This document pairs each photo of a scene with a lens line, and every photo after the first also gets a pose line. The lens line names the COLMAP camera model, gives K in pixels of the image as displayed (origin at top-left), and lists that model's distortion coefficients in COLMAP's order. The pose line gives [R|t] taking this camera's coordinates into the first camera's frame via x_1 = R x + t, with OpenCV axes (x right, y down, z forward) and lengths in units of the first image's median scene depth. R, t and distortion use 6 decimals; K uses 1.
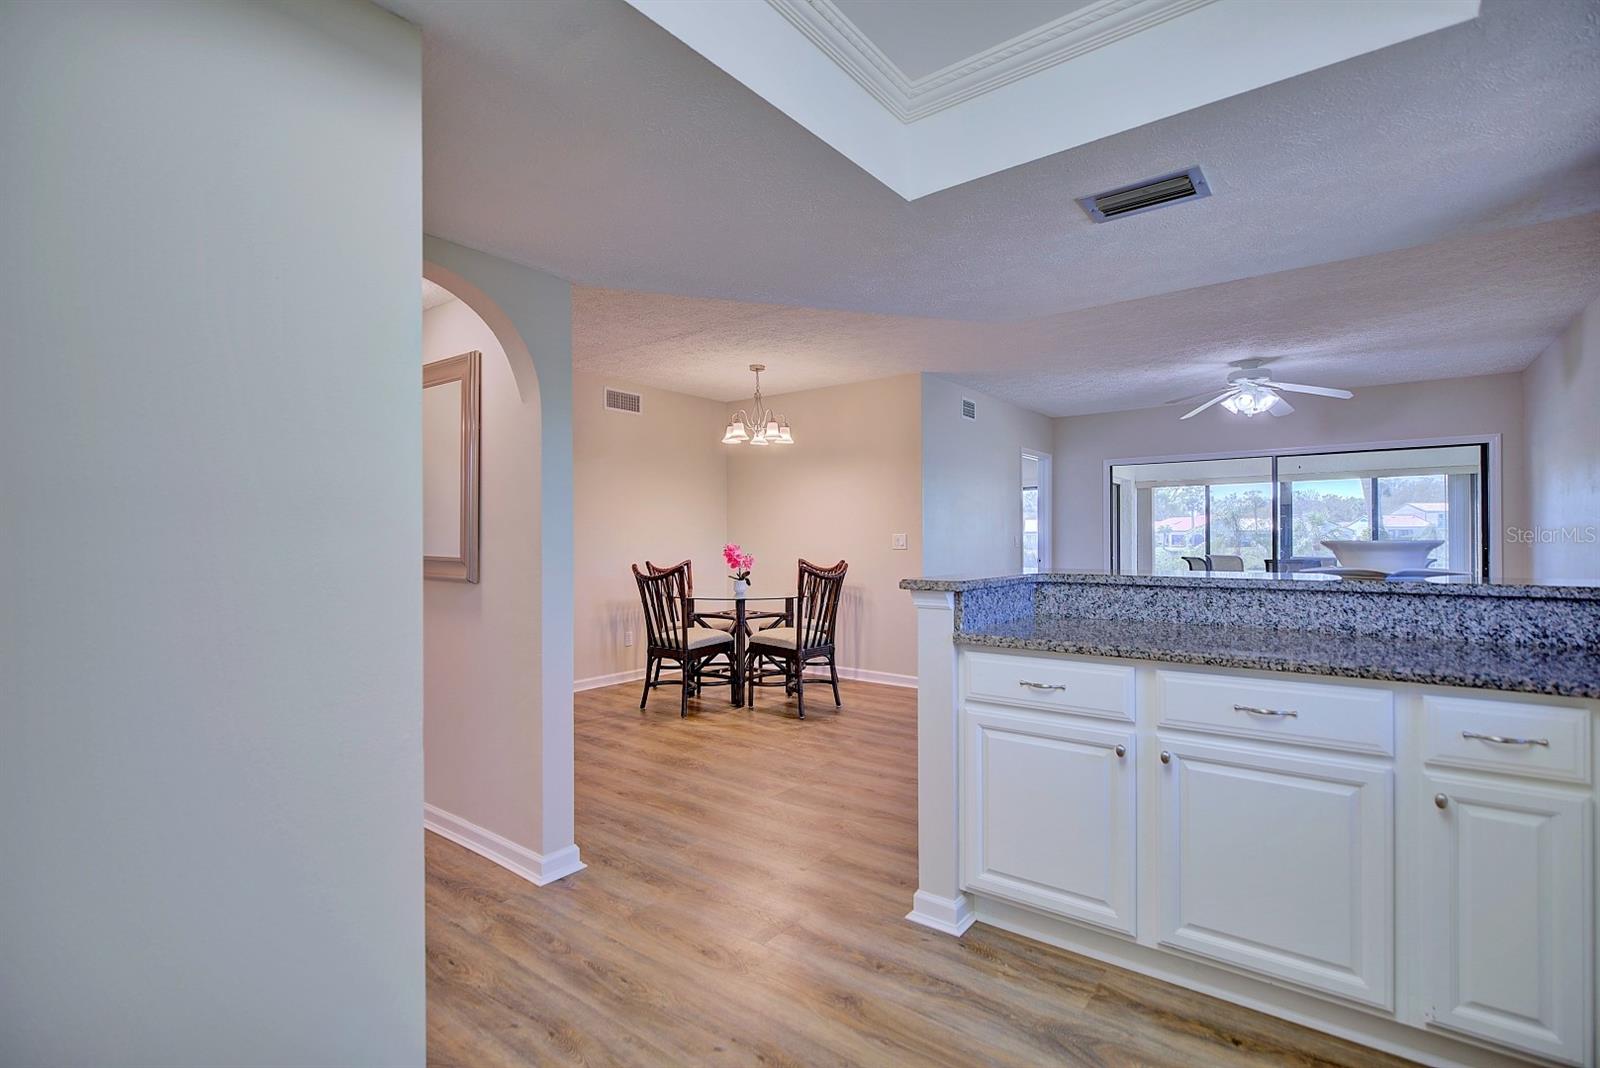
lens RADIAL K [[737.6, 0, 800.6], [0, 737.6, 538.6], [0, 0, 1]] dist [-0.000122, -0.000510]
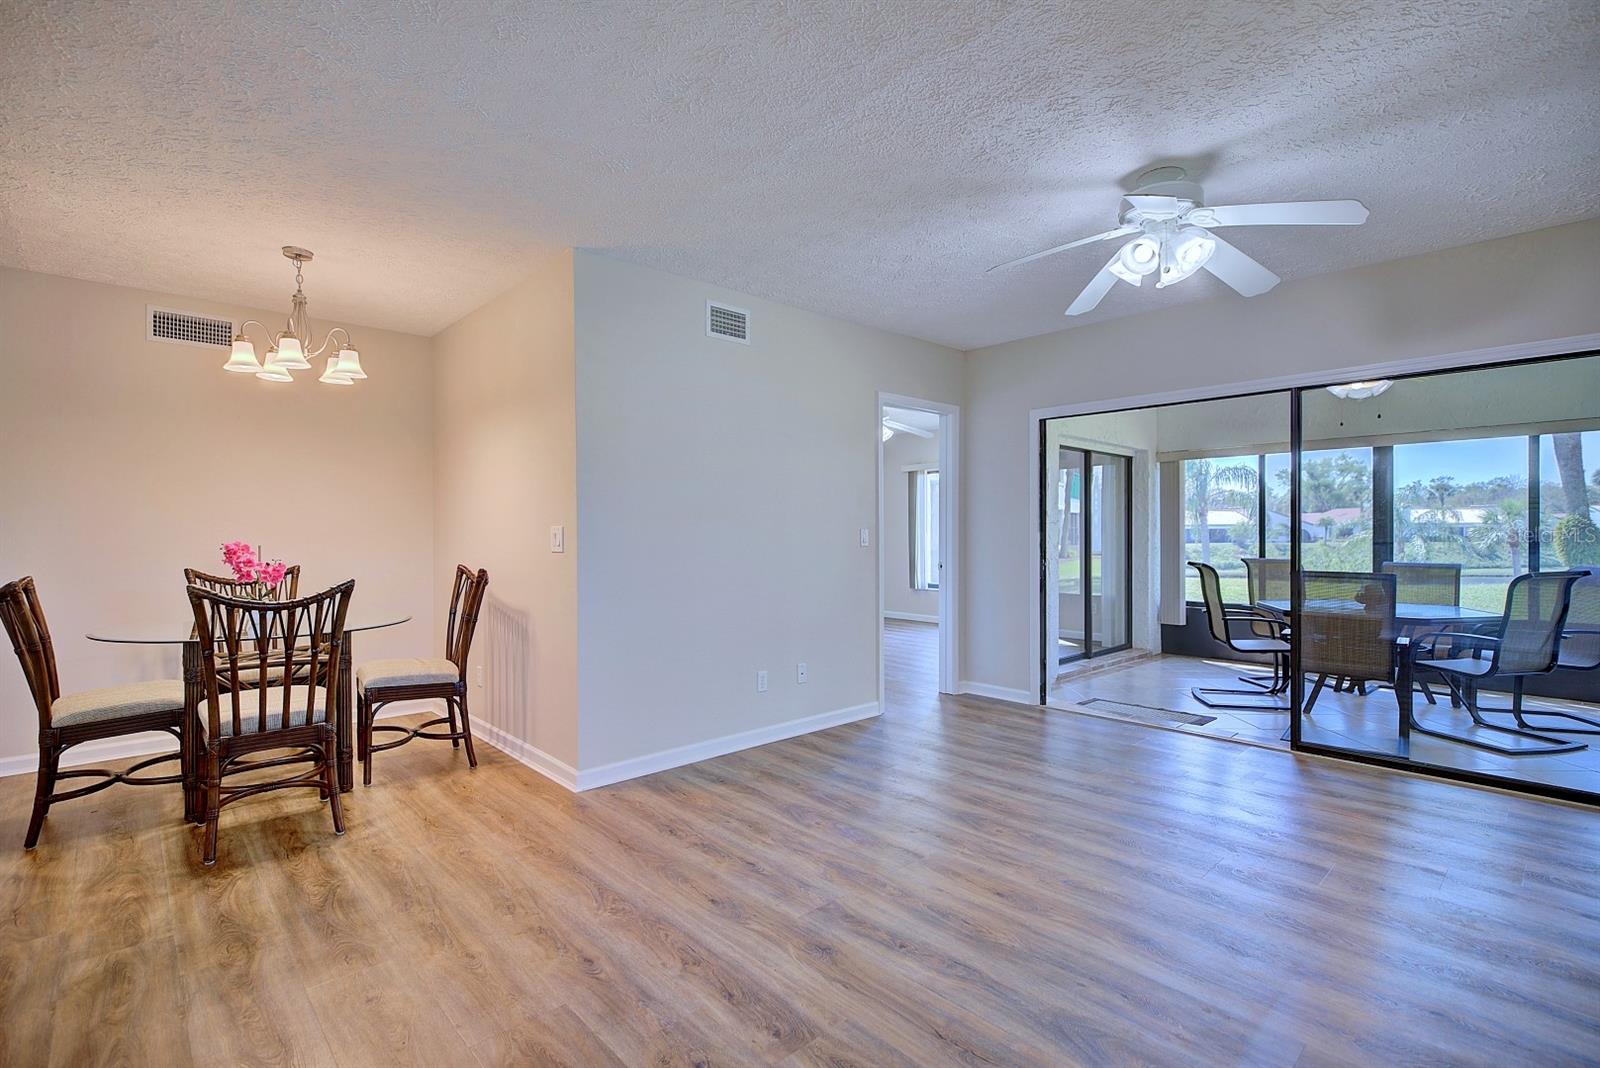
lens RADIAL K [[738.7, 0, 796.7], [0, 738.7, 536.4], [0, 0, 1]] dist [0.000688, 0.000147]
pose [[0.984888, 0.002316, -0.173175, 0.498878], [-0.001175, 0.999977, 0.006687, -0.002785], [0.173186, -0.006382, 0.984868, 0.513847]]
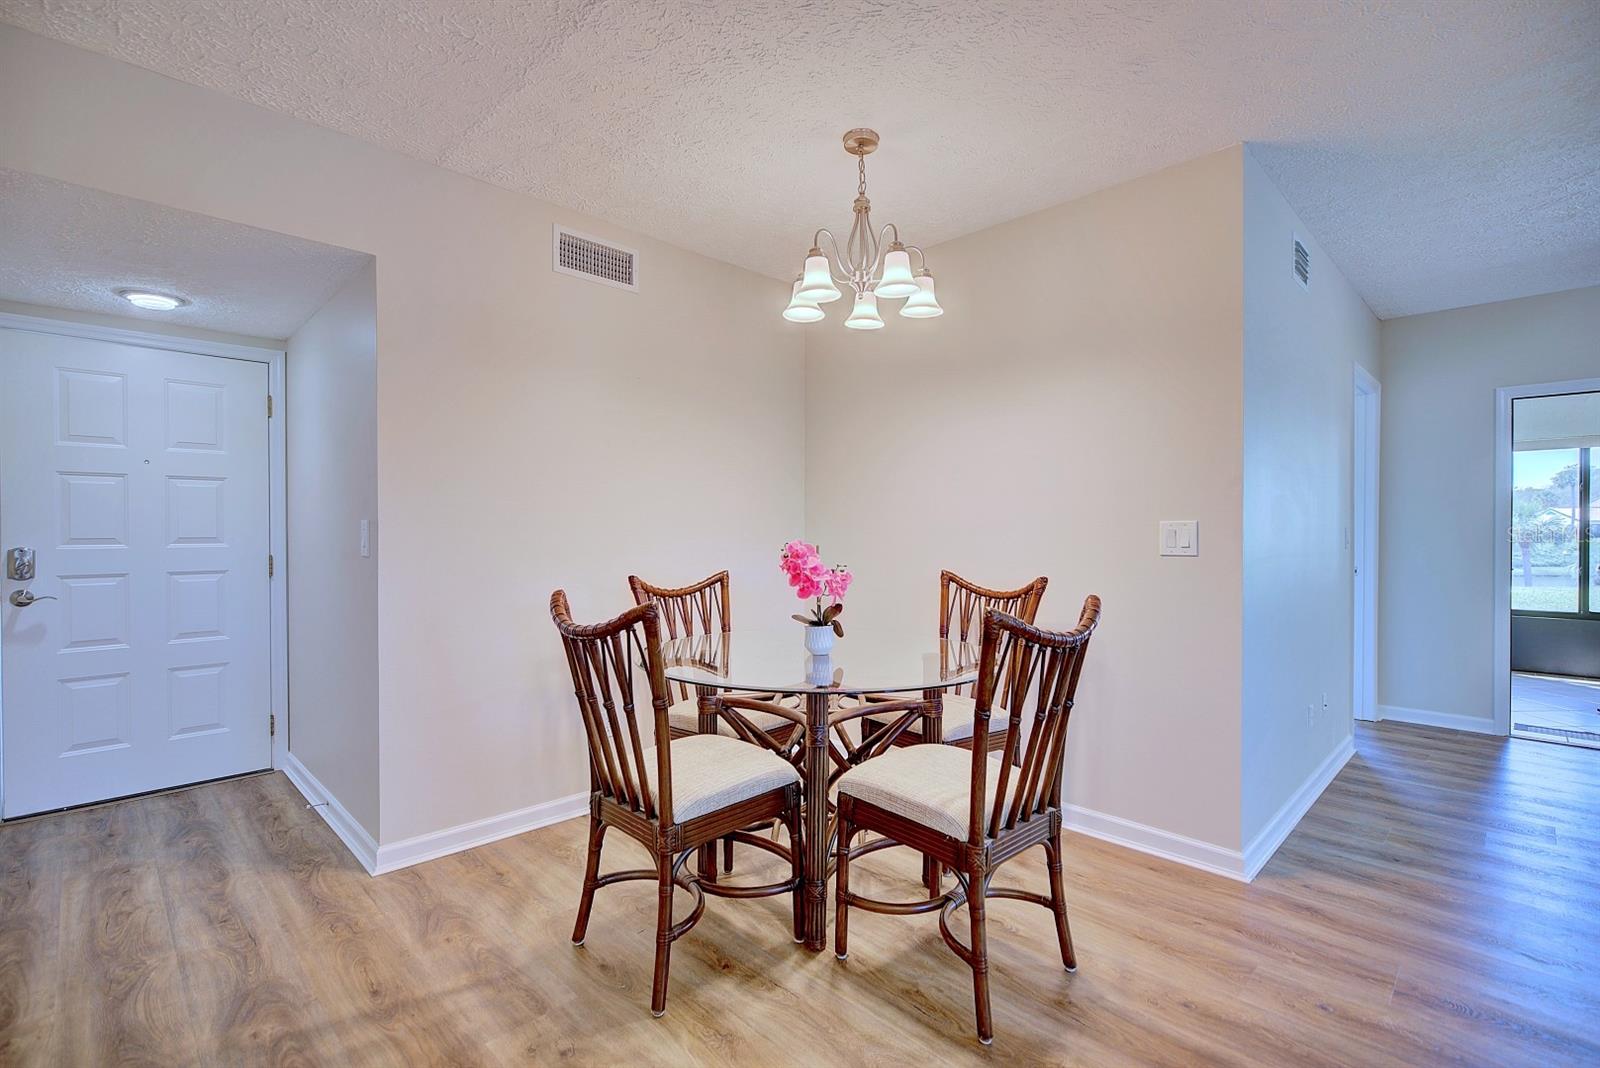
lens RADIAL K [[731.5, 0, 802.0], [0, 731.5, 536.5], [0, 0, 1]] dist [-0.001630, -0.000646]
pose [[0.991013, 0.005603, -0.133651, -0.037579], [-0.004705, 0.999964, 0.007032, 0.001438], [0.133685, -0.006340, 0.991004, 0.616148]]
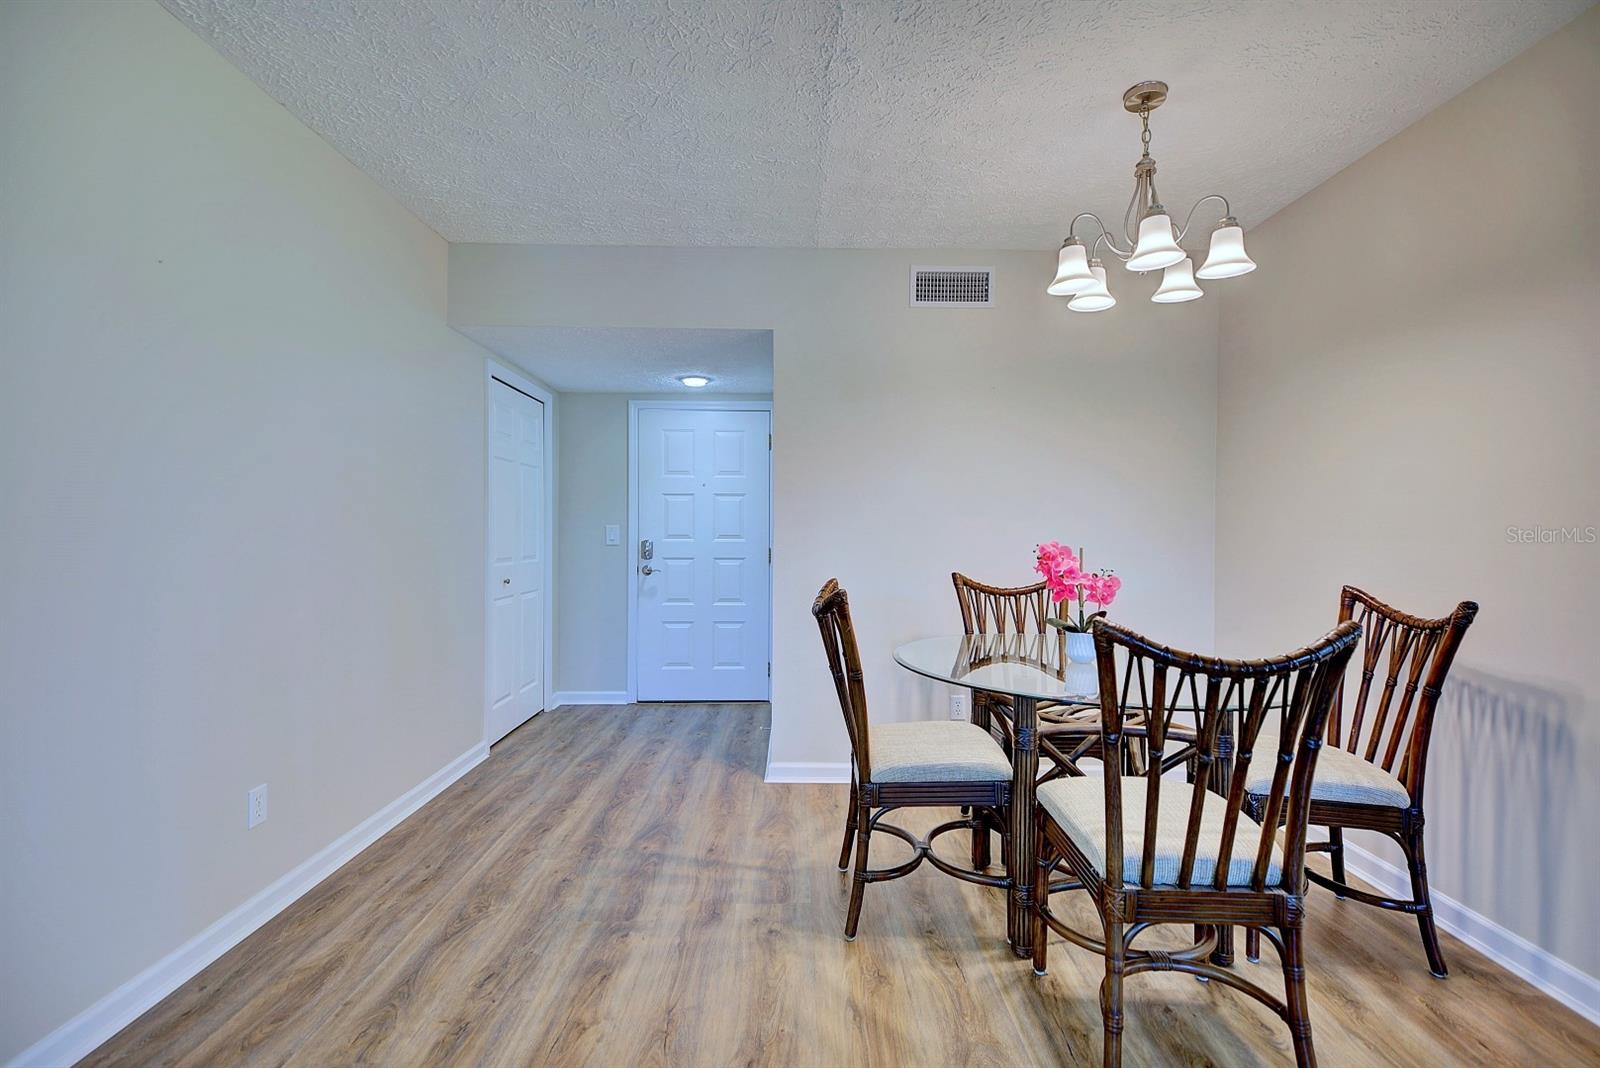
lens RADIAL K [[724.5, 0, 797.7], [0, 724.5, 536.1], [0, 0, 1]] dist [0.038173, -0.013468]
pose [[0.615711, 0.013888, -0.787849, 0.153560], [-0.009860, 0.999902, 0.009920, 0.000558], [0.787910, 0.001660, 0.615788, 0.672504]]
